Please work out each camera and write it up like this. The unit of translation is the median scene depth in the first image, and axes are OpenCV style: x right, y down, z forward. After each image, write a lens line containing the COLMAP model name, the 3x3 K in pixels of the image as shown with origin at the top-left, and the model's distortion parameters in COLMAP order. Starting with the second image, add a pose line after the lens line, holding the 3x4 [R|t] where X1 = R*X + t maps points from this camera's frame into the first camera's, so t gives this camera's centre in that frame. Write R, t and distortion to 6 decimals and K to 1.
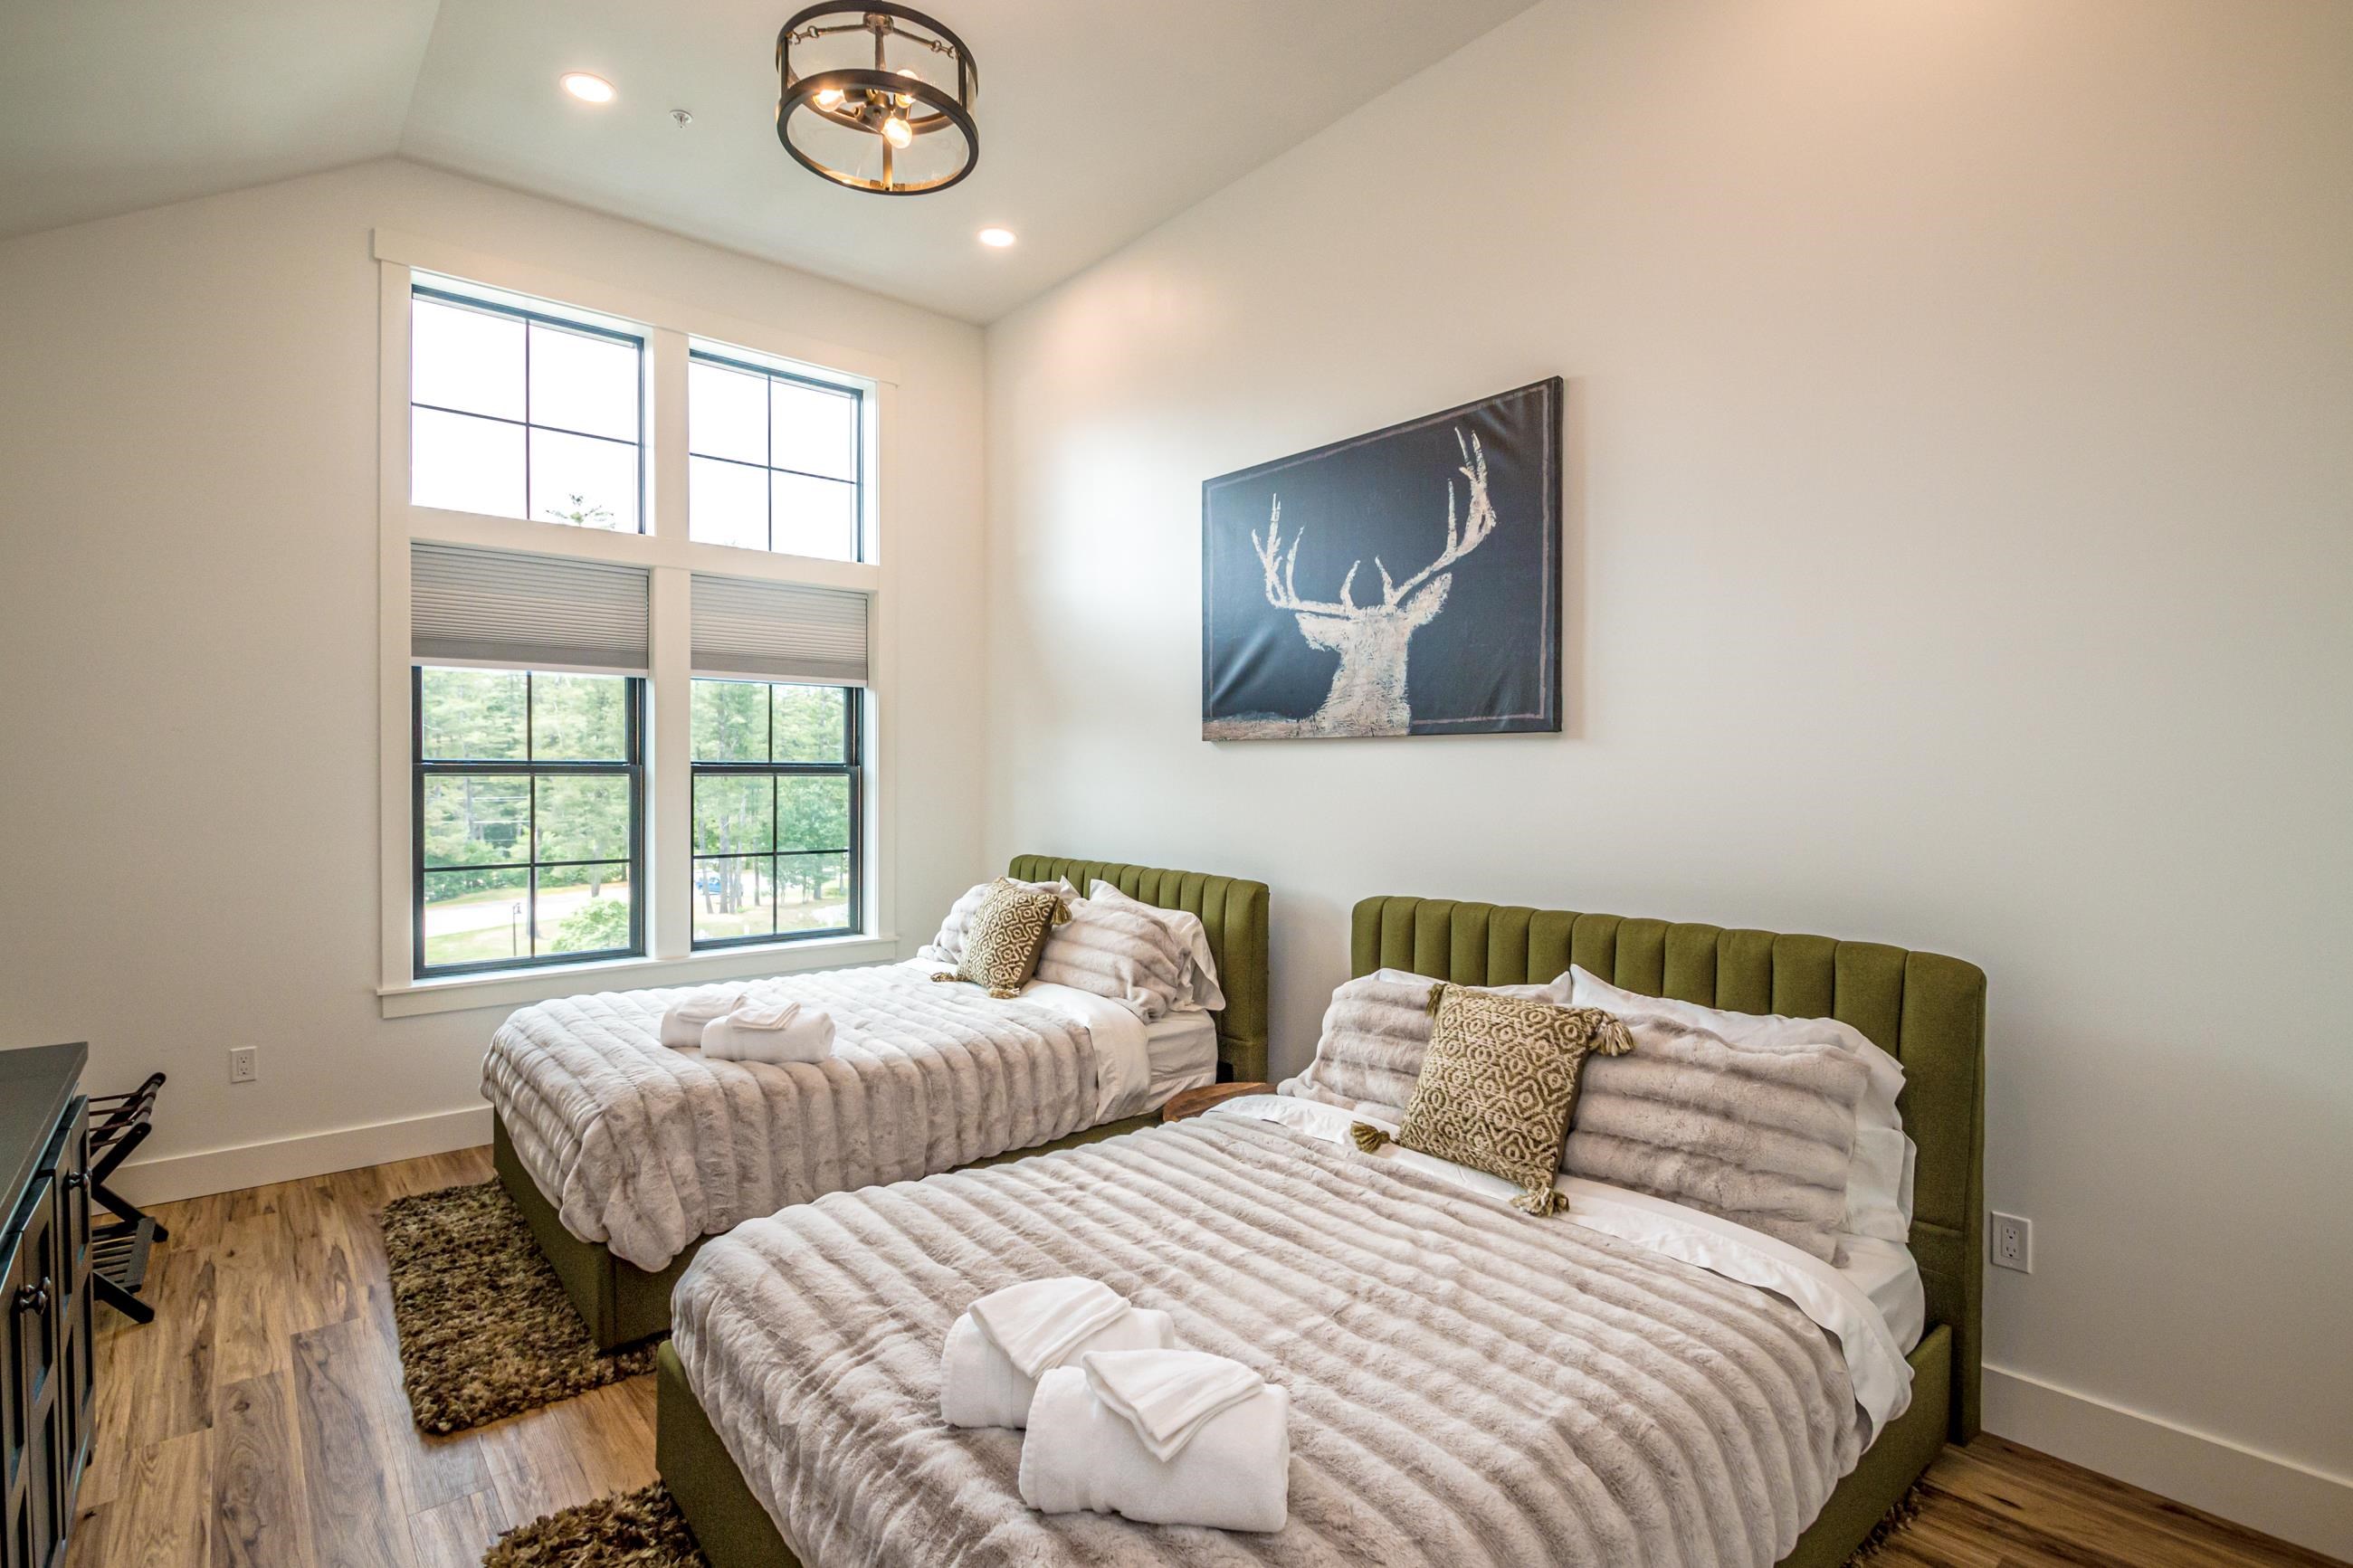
lens RADIAL K [[1114.5, 0, 1163.8], [0, 1114.5, 788.6], [0, 0, 1]] dist [0.004063, -0.011975]
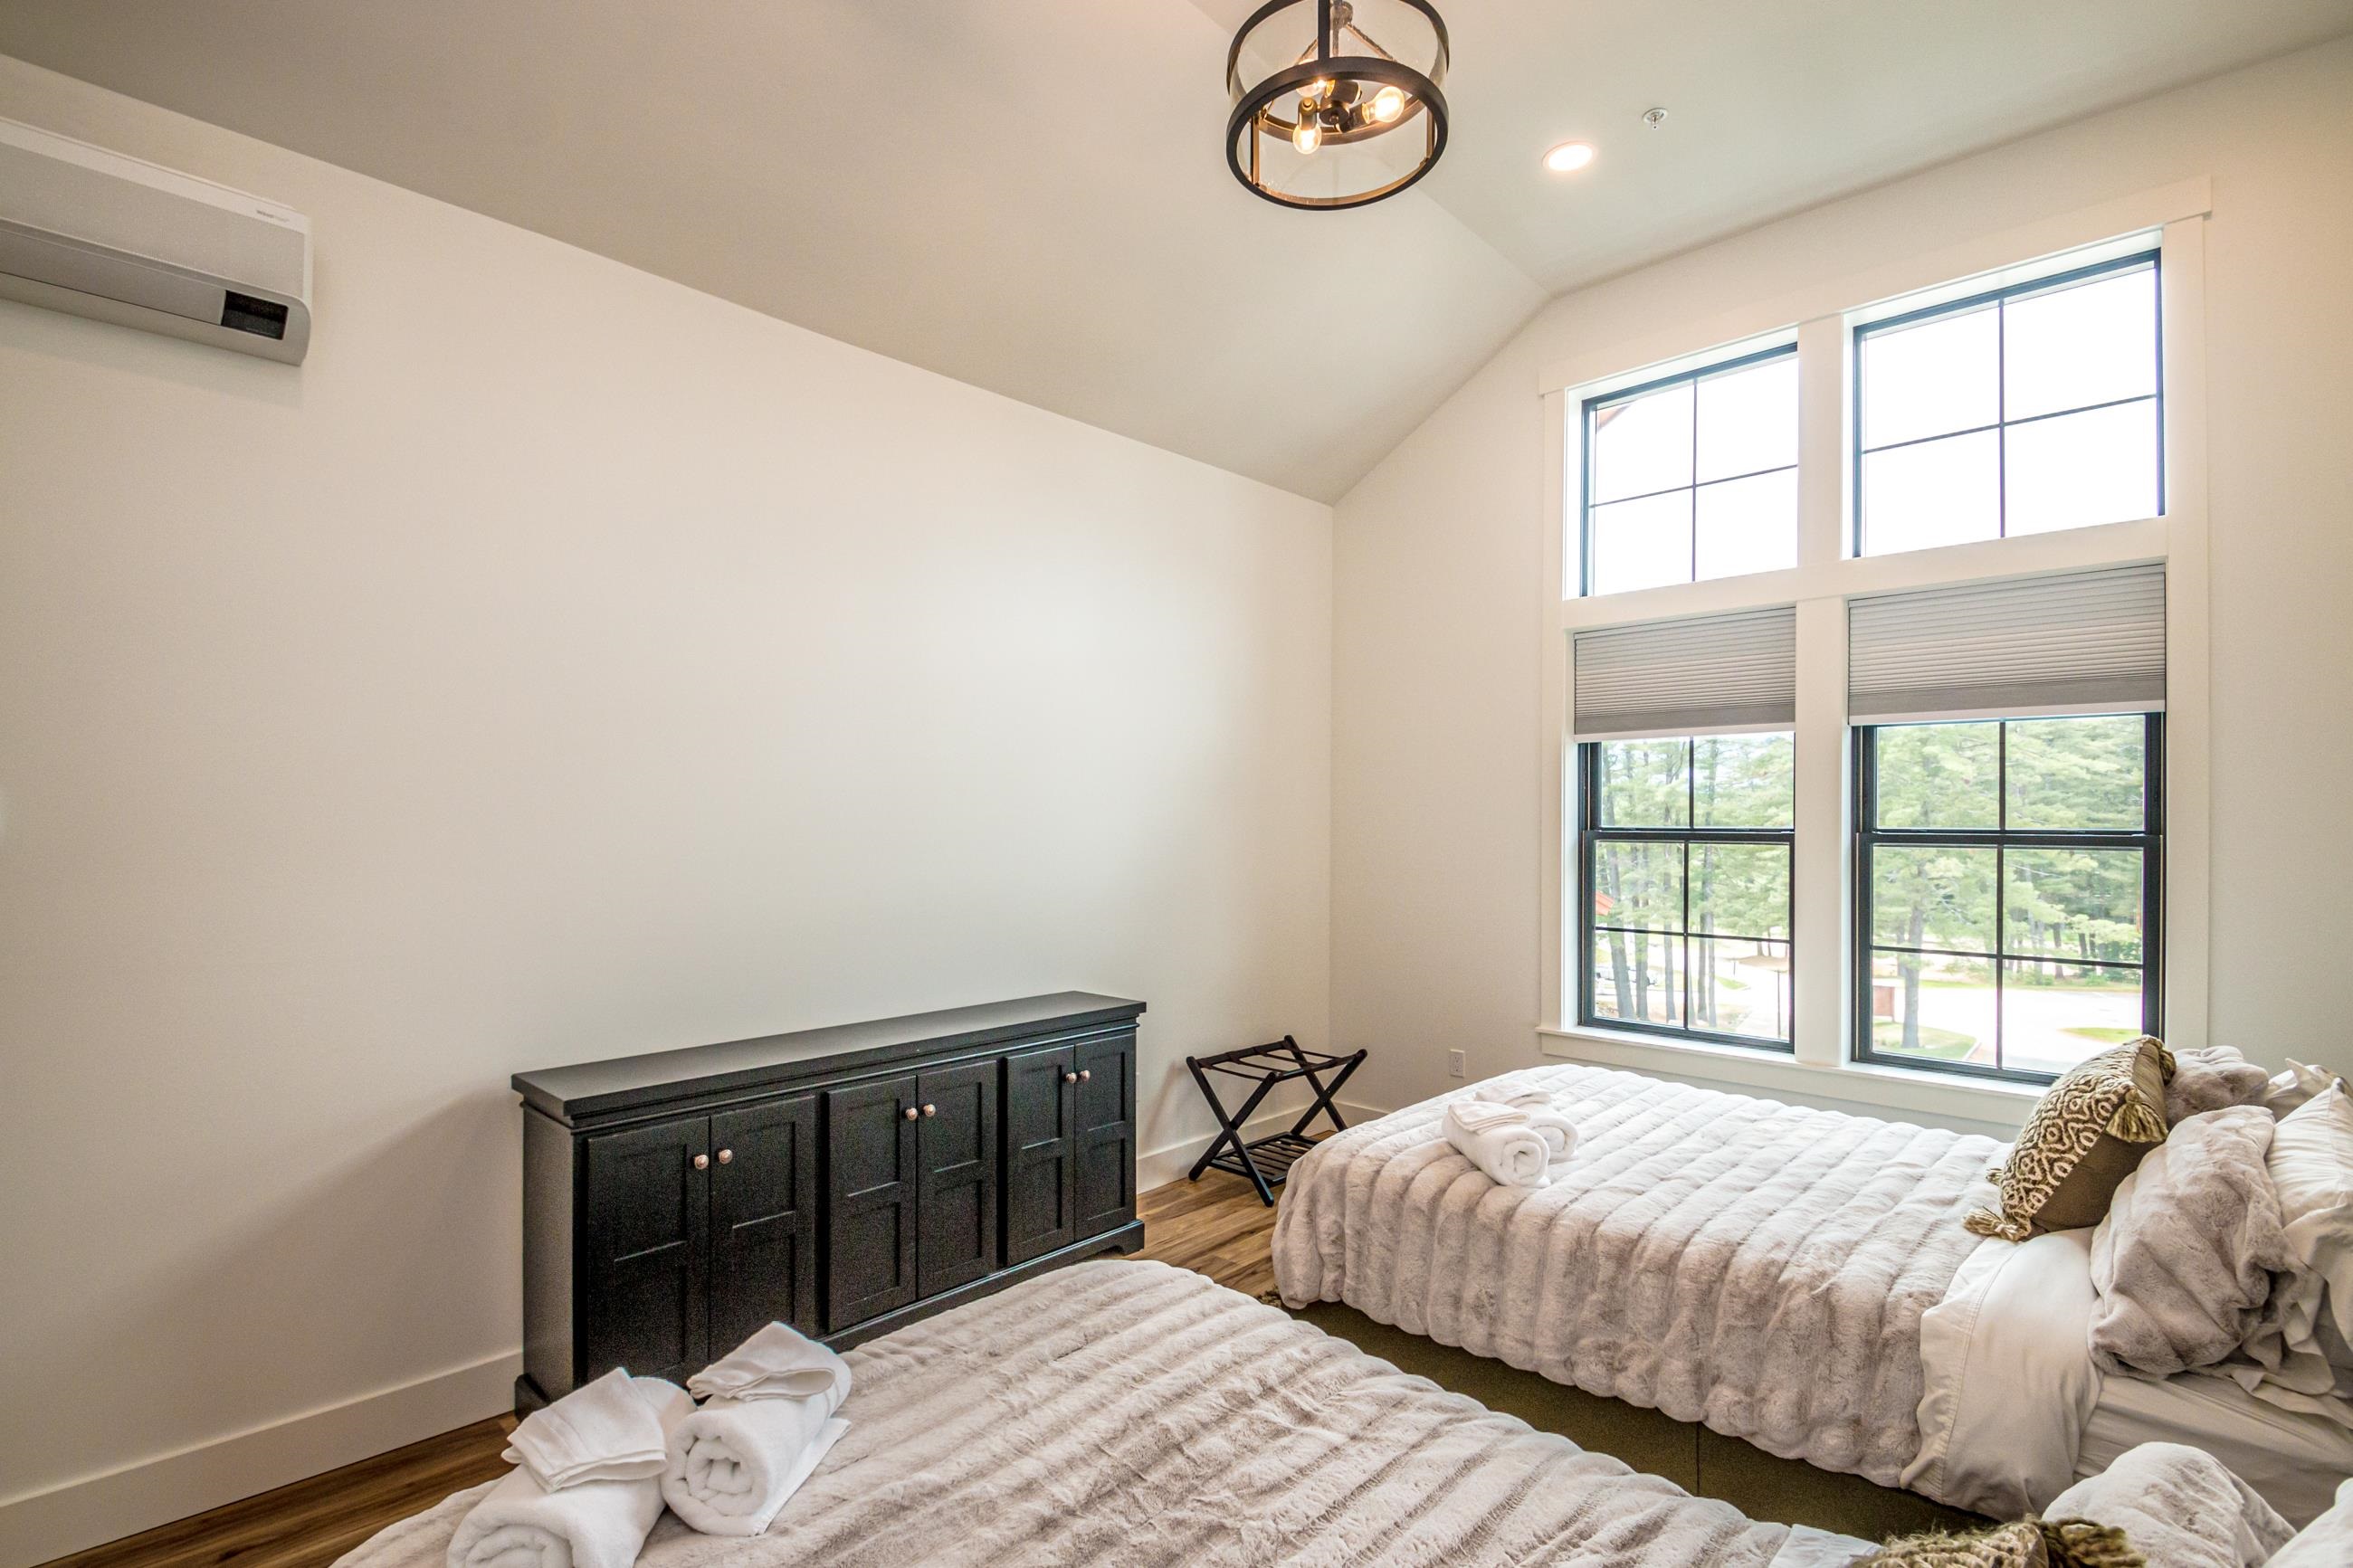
lens RADIAL K [[1114.5, 0, 1168.5], [0, 1114.5, 806.7], [0, 0, 1]] dist [0.004063, -0.011975]
pose [[0.081724, -0.020222, -0.996450, 0.387879], [-0.026984, 0.999383, -0.022494, -0.009905], [0.996290, 0.028727, 0.081128, 0.496013]]
